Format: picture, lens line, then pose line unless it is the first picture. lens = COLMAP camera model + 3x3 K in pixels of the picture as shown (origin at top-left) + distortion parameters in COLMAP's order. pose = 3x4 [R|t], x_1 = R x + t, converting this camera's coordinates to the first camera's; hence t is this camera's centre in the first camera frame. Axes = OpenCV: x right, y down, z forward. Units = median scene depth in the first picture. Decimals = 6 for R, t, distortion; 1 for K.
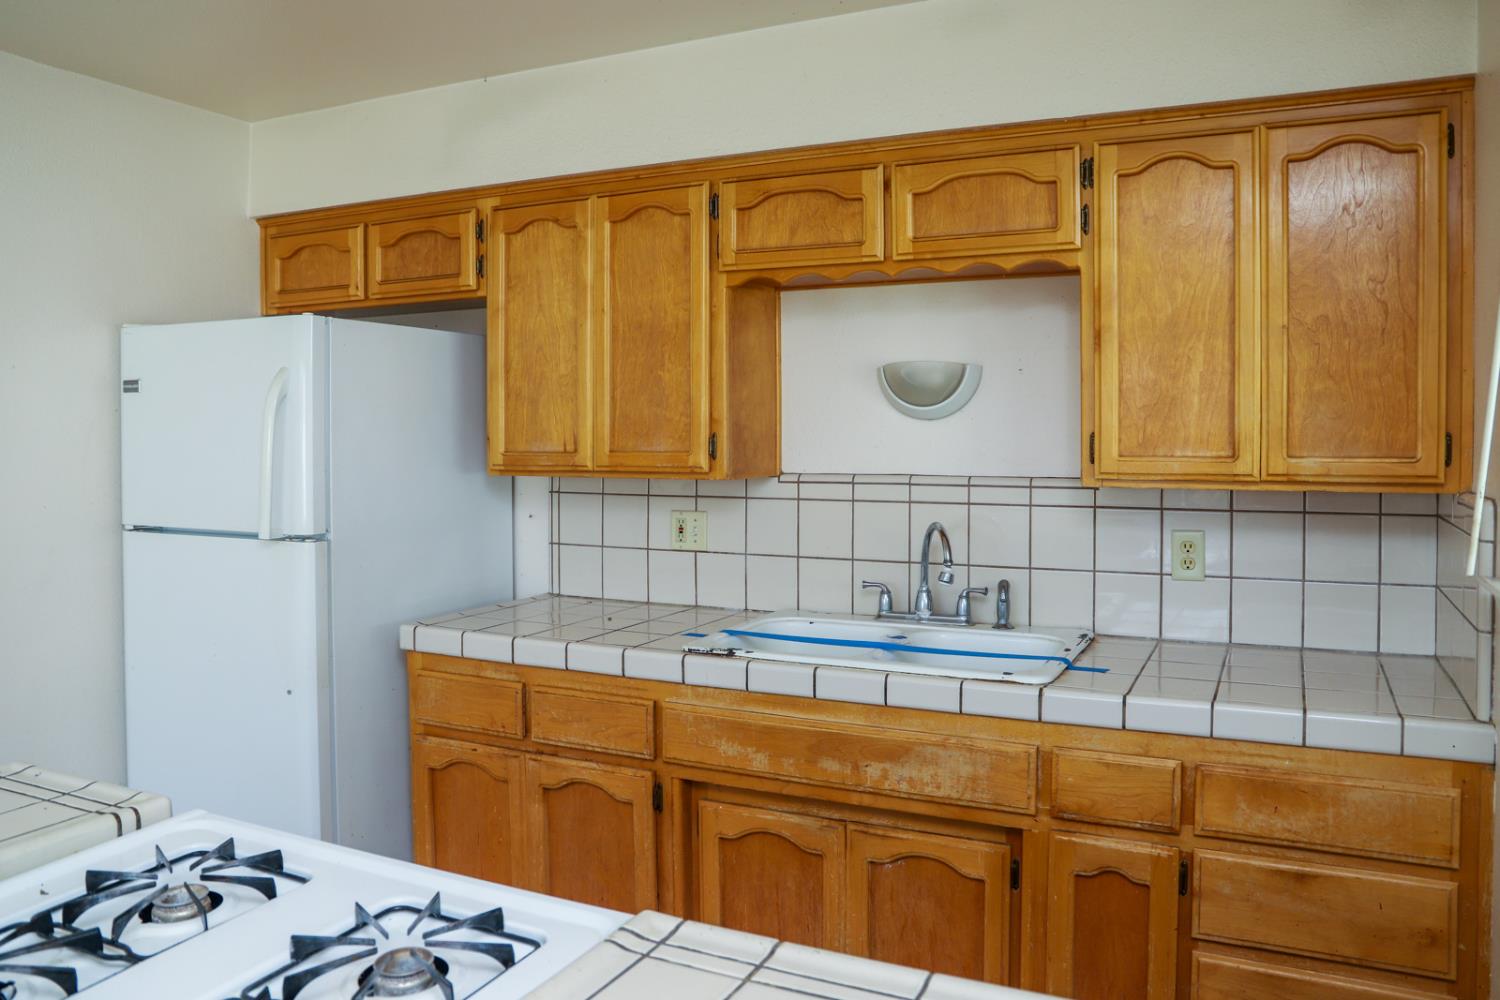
lens RADIAL K [[1118.6, 0, 749.3], [0, 1118.6, 439.9], [0, 0, 1]] dist [-0.121691, 0.109471]
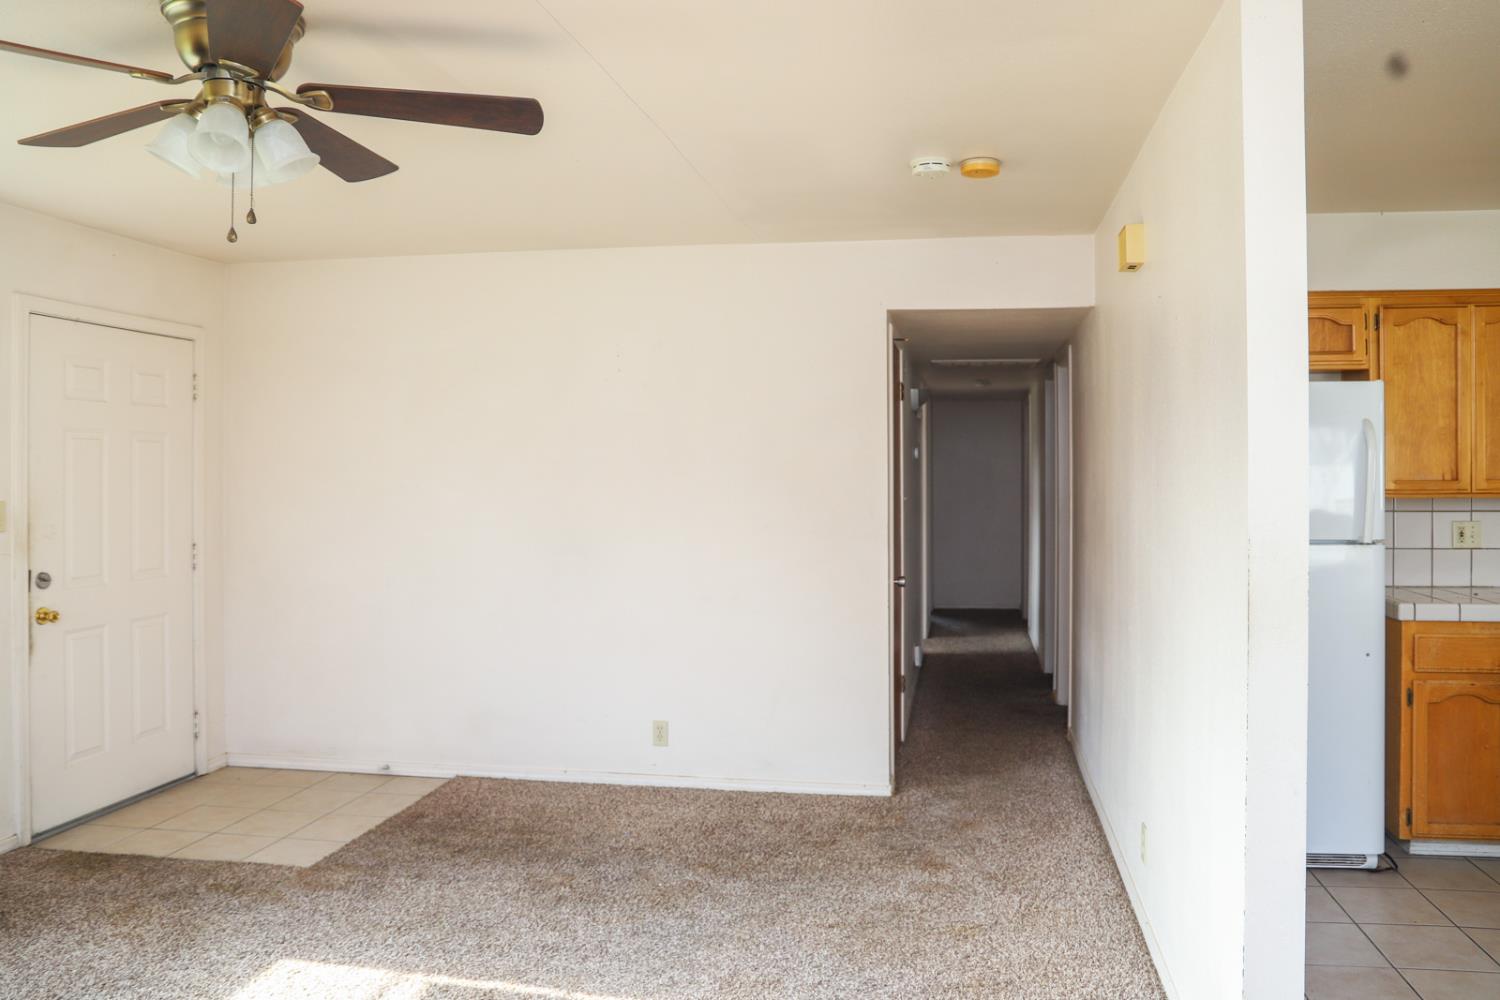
lens RADIAL K [[1089.6, 0, 786.3], [0, 1089.6, 468.2], [0, 0, 1]] dist [-0.113042, 0.075194]
pose [[0.955508, 0.000944, 0.294965, -1.370254], [0.003481, 0.999889, -0.014475, 0.012034], [-0.294946, 0.014858, 0.955398, -0.051732]]
